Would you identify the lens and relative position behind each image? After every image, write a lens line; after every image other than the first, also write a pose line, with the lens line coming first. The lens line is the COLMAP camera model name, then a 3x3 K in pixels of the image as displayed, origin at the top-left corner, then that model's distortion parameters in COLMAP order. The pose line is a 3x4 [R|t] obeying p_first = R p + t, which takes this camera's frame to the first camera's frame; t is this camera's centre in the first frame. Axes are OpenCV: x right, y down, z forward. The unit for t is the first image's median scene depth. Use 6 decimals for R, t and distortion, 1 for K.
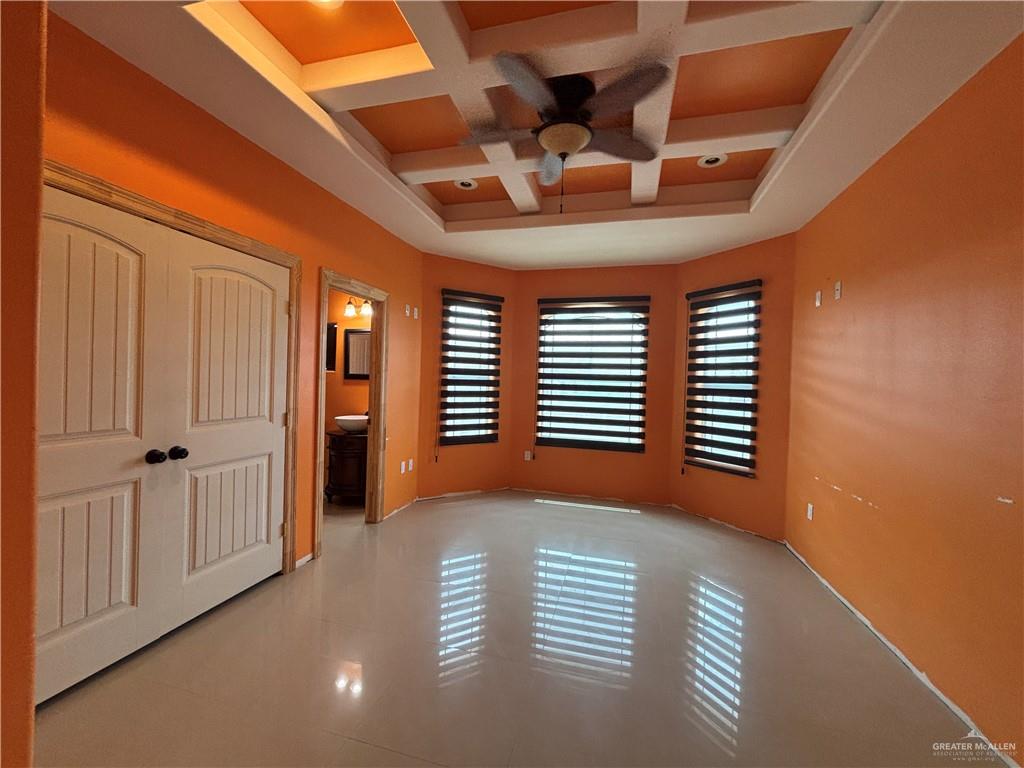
lens RADIAL K [[409.2, 0, 513.3], [0, 409.2, 383.7], [0, 0, 1]] dist [0.004475, 0.000025]
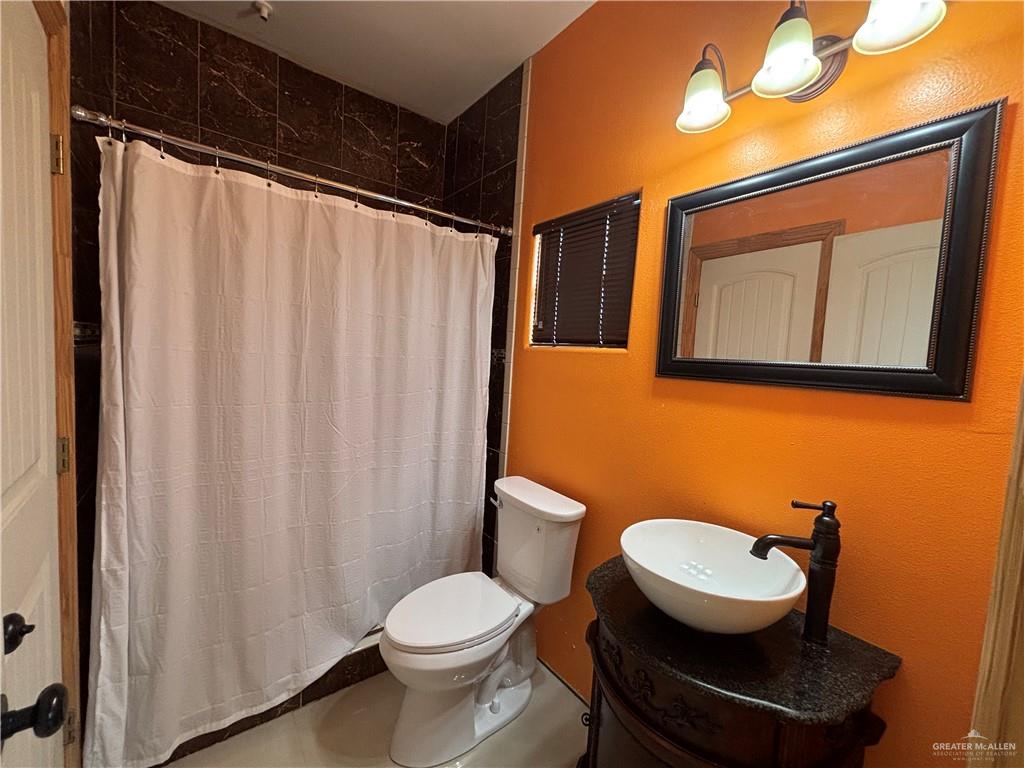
lens RADIAL K [[409.2, 0, 514.1], [0, 409.2, 382.2], [0, 0, 1]] dist [0.004475, 0.000025]
pose [[0.795431, 0.058870, -0.603178, -0.320752], [-0.036010, 0.998104, 0.049927, -0.018755], [0.604974, -0.017993, 0.796042, 0.714044]]
